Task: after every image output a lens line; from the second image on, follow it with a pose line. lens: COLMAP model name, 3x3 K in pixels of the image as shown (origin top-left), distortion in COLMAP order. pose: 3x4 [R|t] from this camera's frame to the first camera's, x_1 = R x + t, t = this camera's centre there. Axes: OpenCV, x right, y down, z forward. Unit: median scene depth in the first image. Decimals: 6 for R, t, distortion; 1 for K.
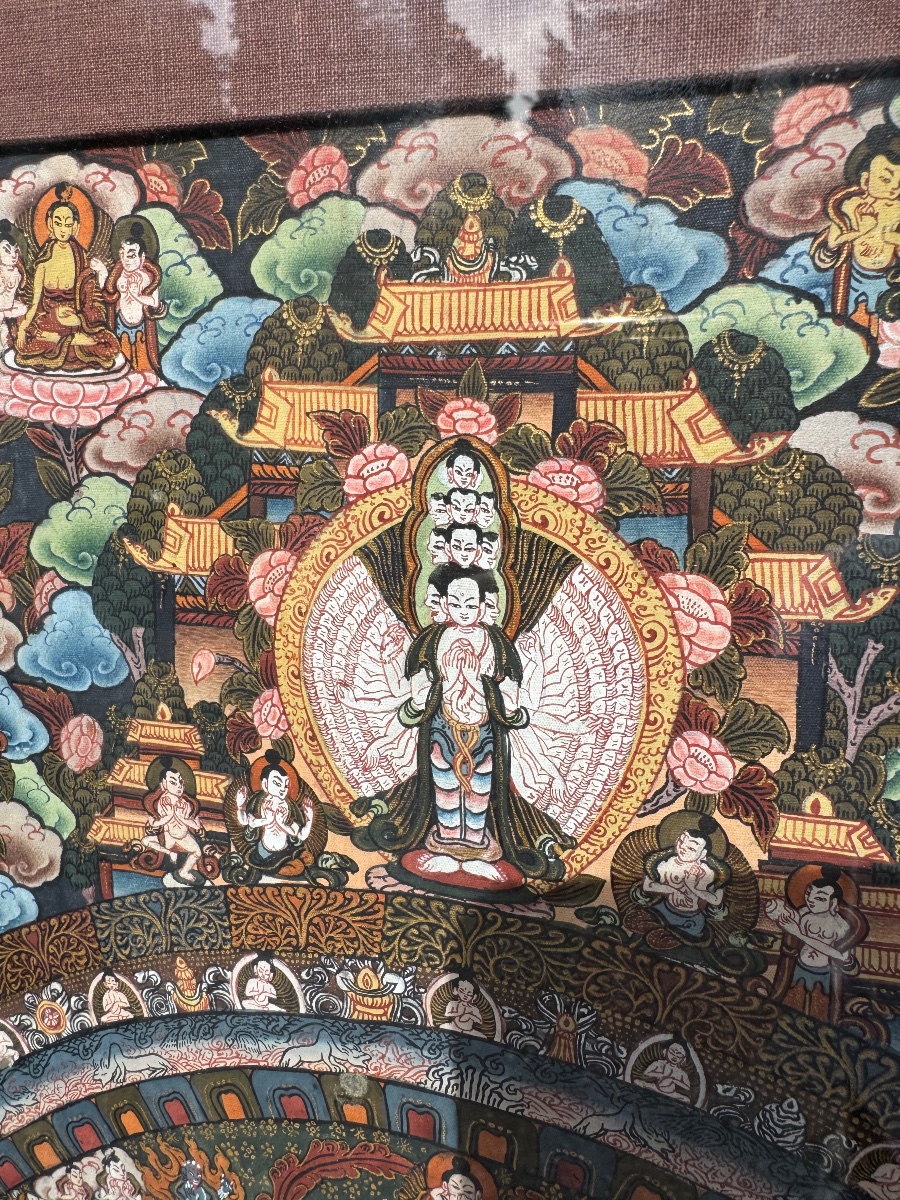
lens RADIAL K [[849.0, 0, 452.0], [0, 849.0, 598.5], [0, 0, 1]] dist [-0.005541, 0.003708]
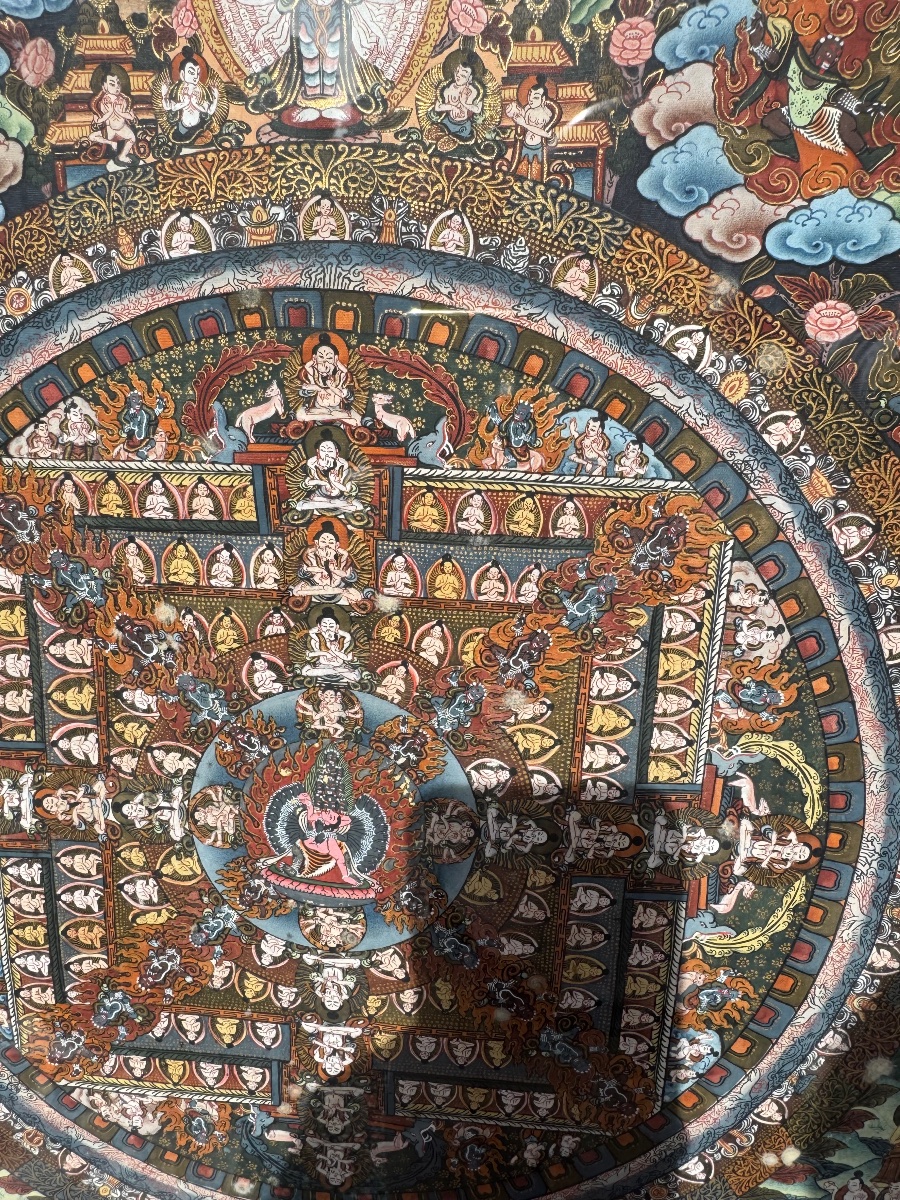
lens RADIAL K [[849.0, 0, 446.4], [0, 849.0, 597.0], [0, 0, 1]] dist [-0.005541, 0.003708]
pose [[0.981304, -0.029470, 0.190194, -0.080048], [0.005955, 0.992384, 0.123039, 0.944938], [-0.192372, -0.119606, 0.974006, -0.619077]]
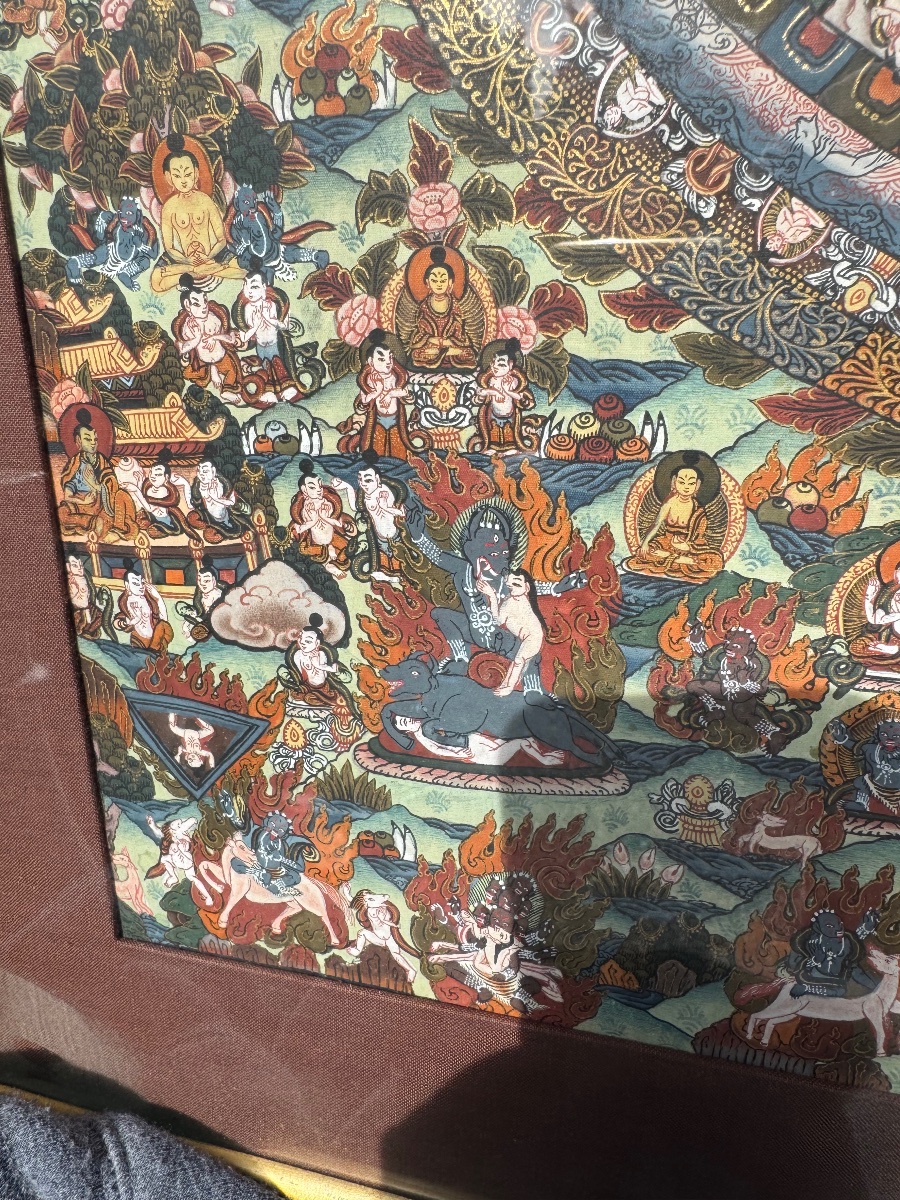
lens RADIAL K [[849.0, 0, 444.7], [0, 849.0, 598.2], [0, 0, 1]] dist [-0.005541, 0.003708]
pose [[0.999338, -0.025606, -0.025855, -0.989367], [0.028970, 0.989805, 0.139452, 2.812624], [0.022020, -0.140109, 0.989891, 0.380095]]
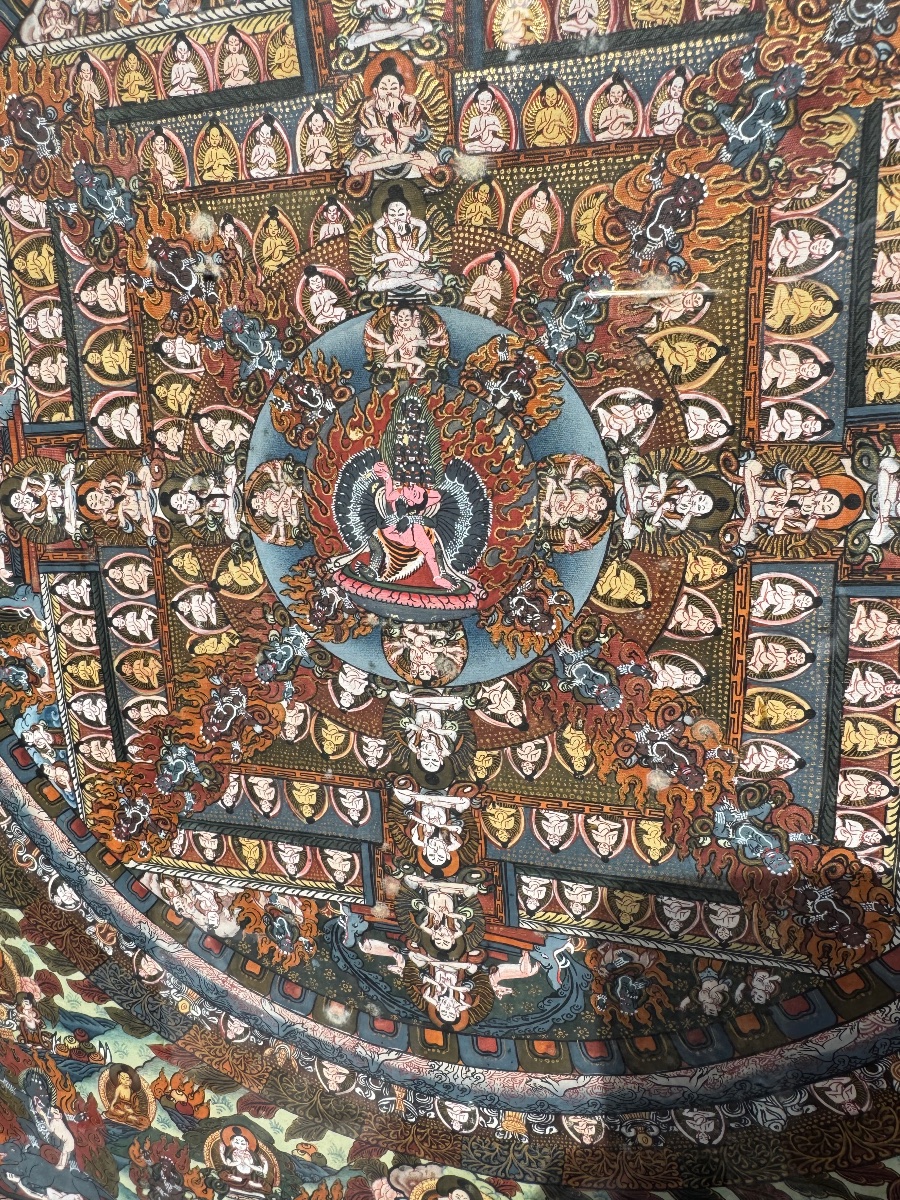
lens RADIAL K [[849.0, 0, 455.1], [0, 849.0, 597.8], [0, 0, 1]] dist [-0.005541, 0.003708]
pose [[0.997948, -0.049119, -0.041080, 0.118714], [0.052743, 0.994328, 0.092363, 1.665500], [0.036310, -0.094340, 0.994878, -0.249371]]
